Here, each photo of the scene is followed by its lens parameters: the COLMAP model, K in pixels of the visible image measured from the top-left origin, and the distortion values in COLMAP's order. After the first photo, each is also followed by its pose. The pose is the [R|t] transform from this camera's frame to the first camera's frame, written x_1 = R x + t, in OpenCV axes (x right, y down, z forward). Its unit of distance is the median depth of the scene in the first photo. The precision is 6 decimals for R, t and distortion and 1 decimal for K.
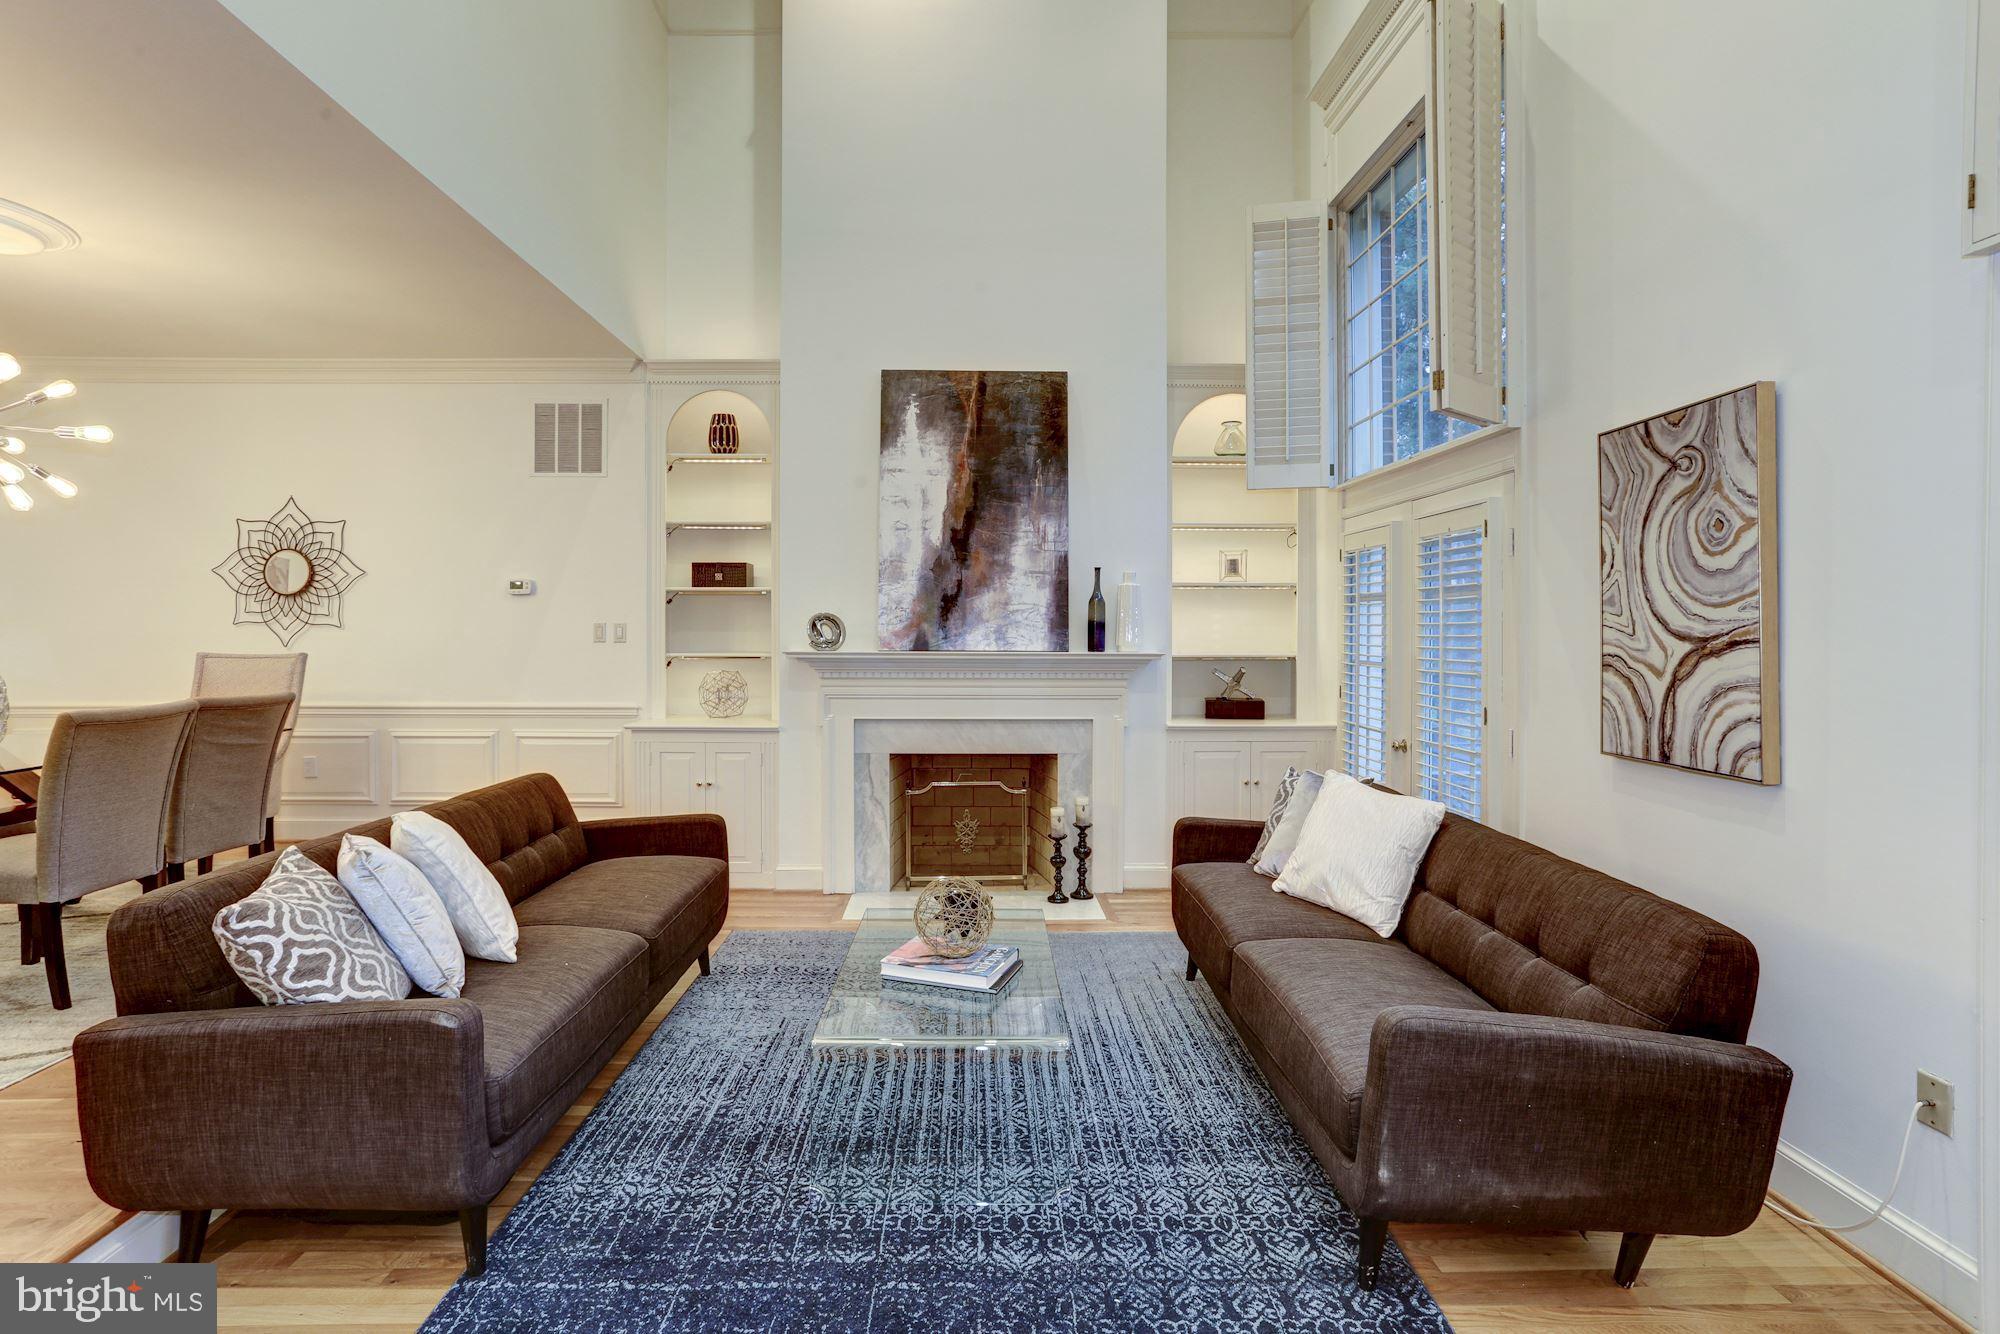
lens RADIAL K [[965.1, 0, 987.7], [0, 965.1, 645.0], [0, 0, 1]] dist [-0.055828, 0.036245]
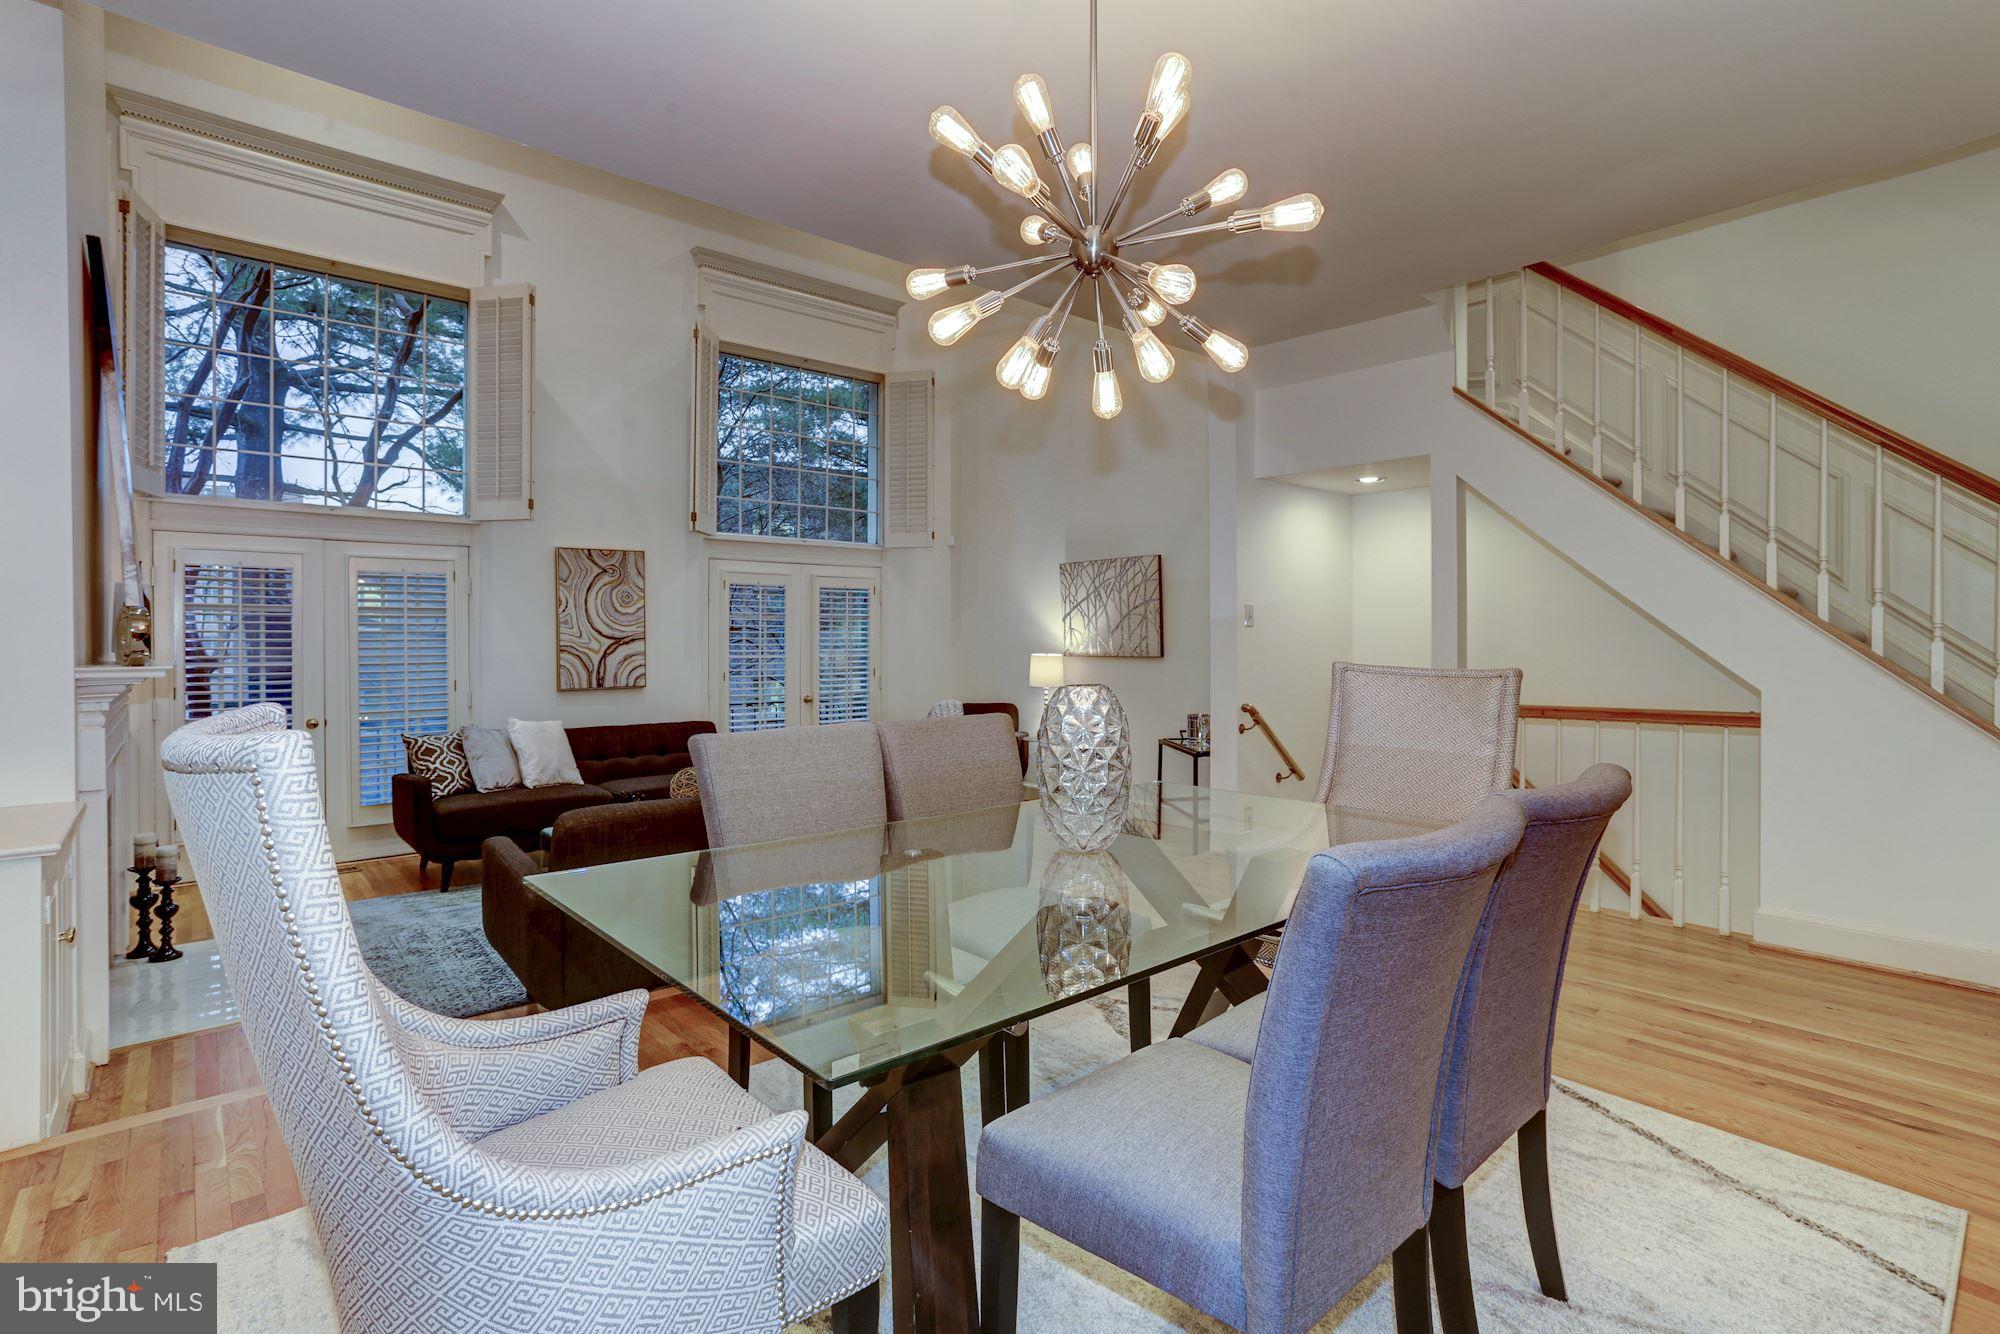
lens RADIAL K [[955.0, 0, 990.8], [0, 955.0, 642.1], [0, 0, 1]] dist [-0.054713, 0.033867]
pose [[-0.630700, -0.002226, 0.776024, -0.998677], [0.014825, 0.999779, 0.014916, -0.009832], [-0.775885, 0.020912, -0.630527, 0.936884]]
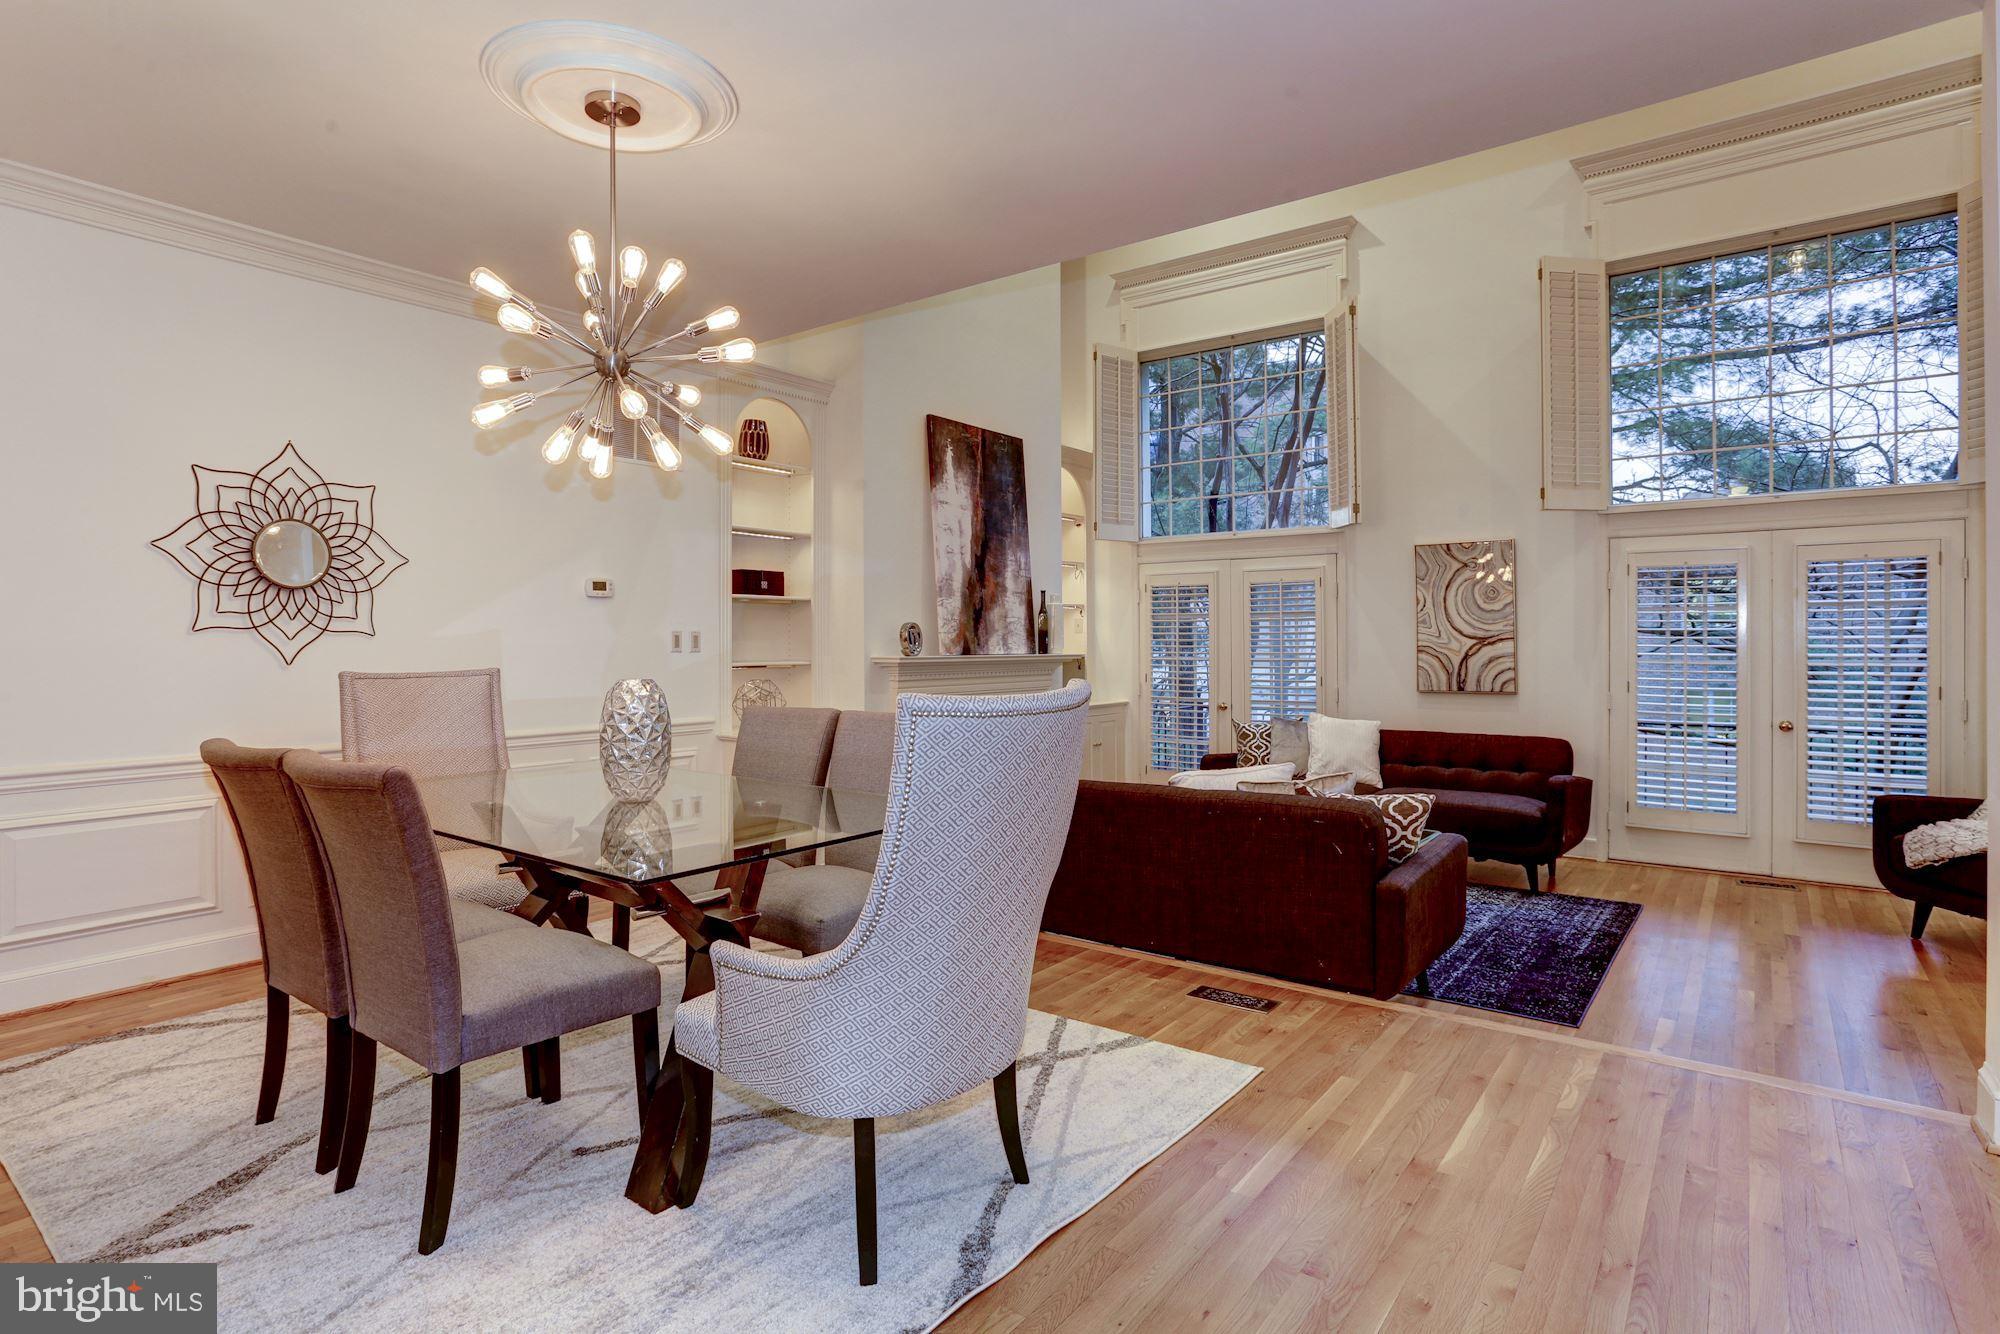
lens RADIAL K [[1027.0, 0, 988.8], [0, 1027.0, 641.9], [0, 0, 1]] dist [-0.049261, 0.033216]
pose [[0.625393, -0.005099, 0.780293, -1.042582], [0.018927, 0.999784, -0.008636, 0.001190], [-0.780081, 0.020169, 0.625354, 0.175743]]
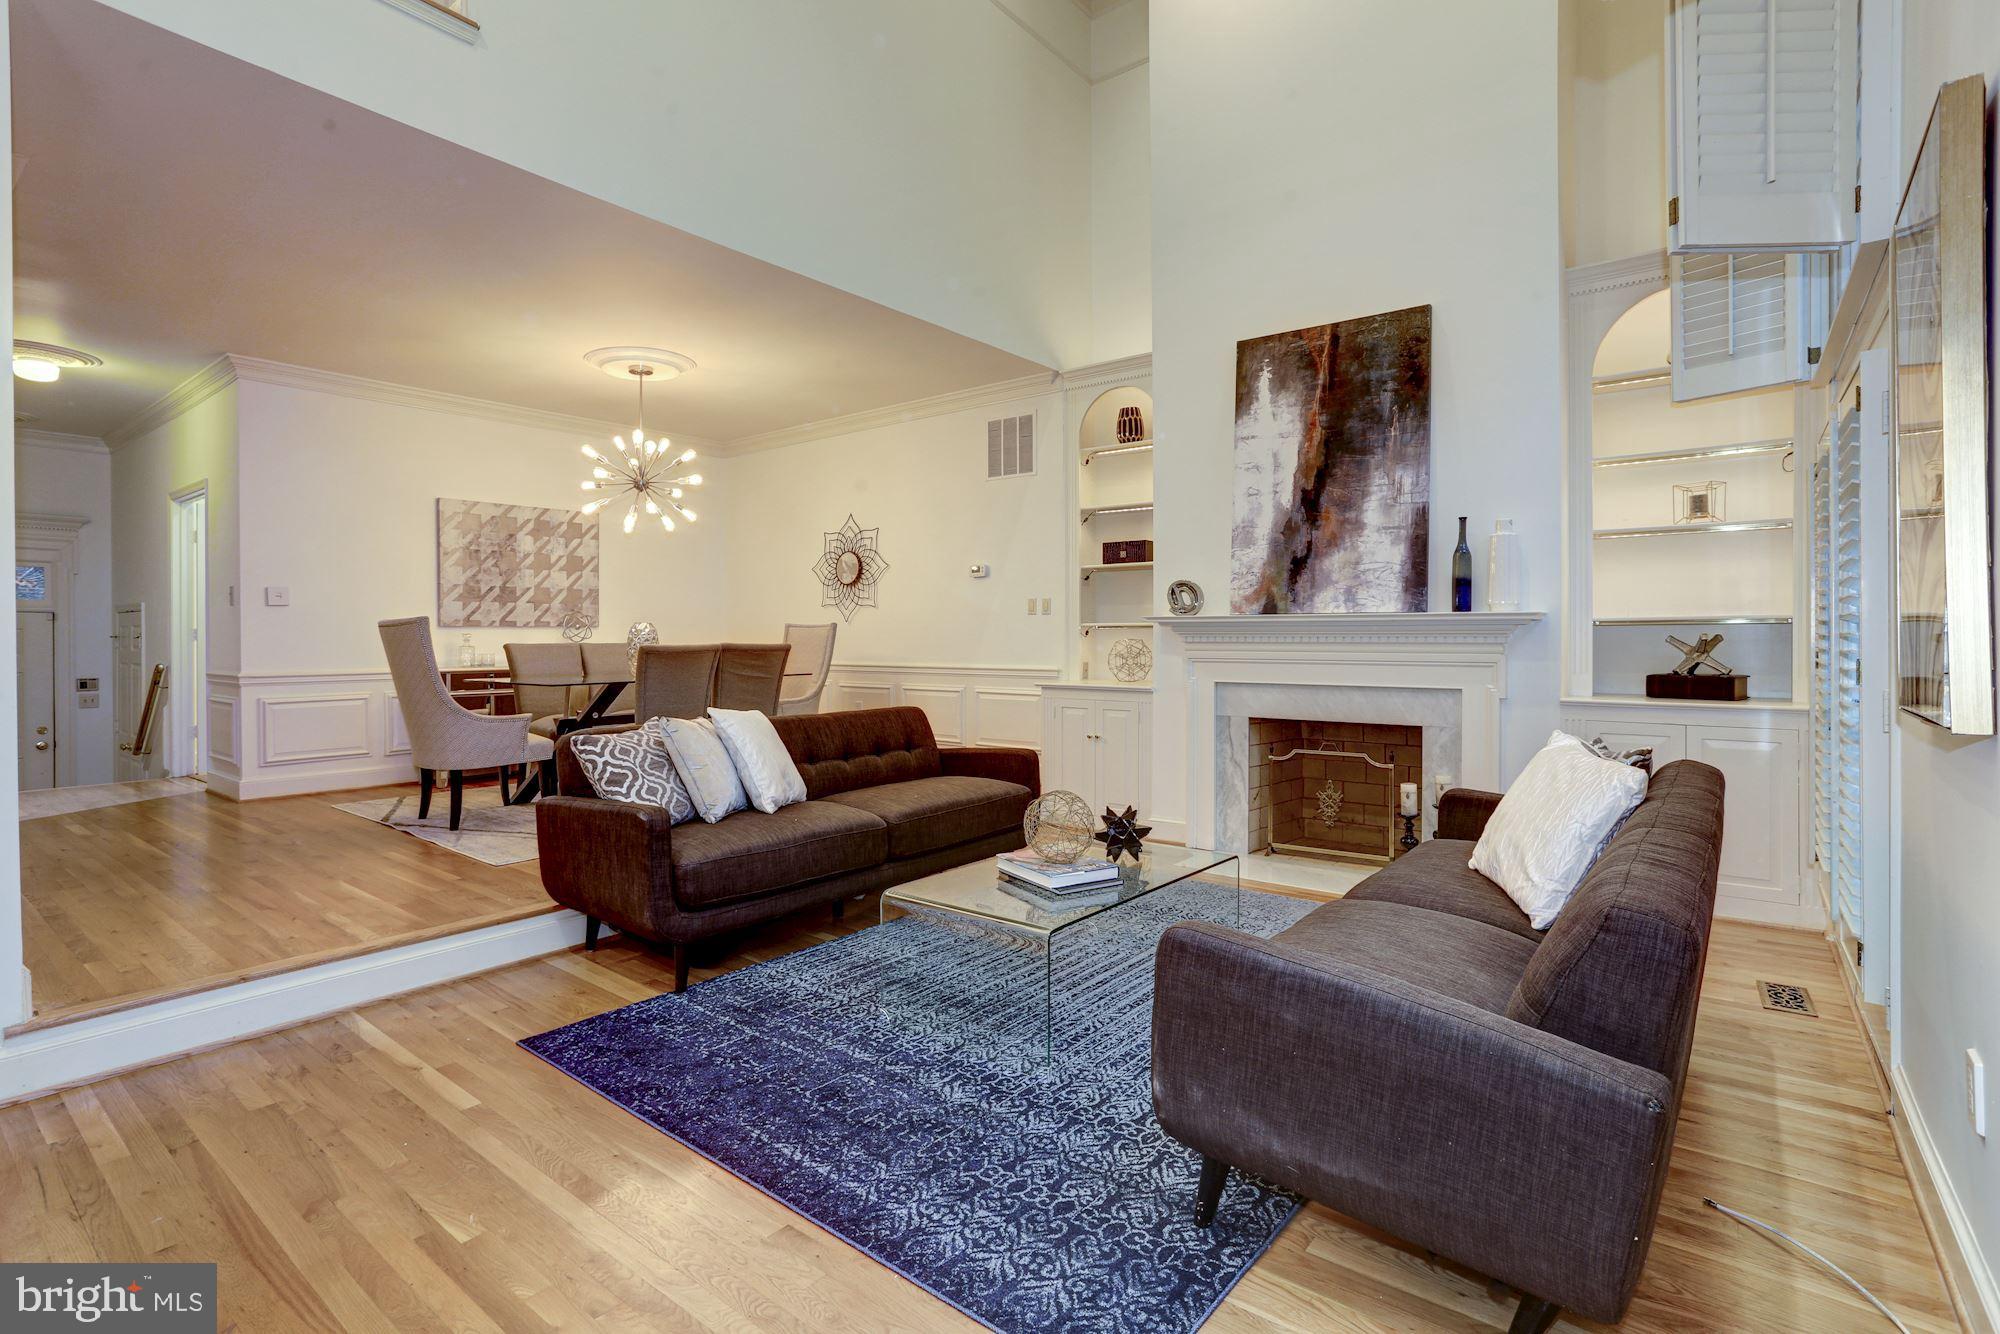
lens RADIAL K [[955.0, 0, 990.8], [0, 955.0, 642.1], [0, 0, 1]] dist [-0.054713, 0.033867]
pose [[0.770174, -0.000338, -0.637834, 0.334212], [-0.005863, 0.999954, -0.007609, 0.043676], [0.637807, 0.009600, 0.770136, 0.056596]]
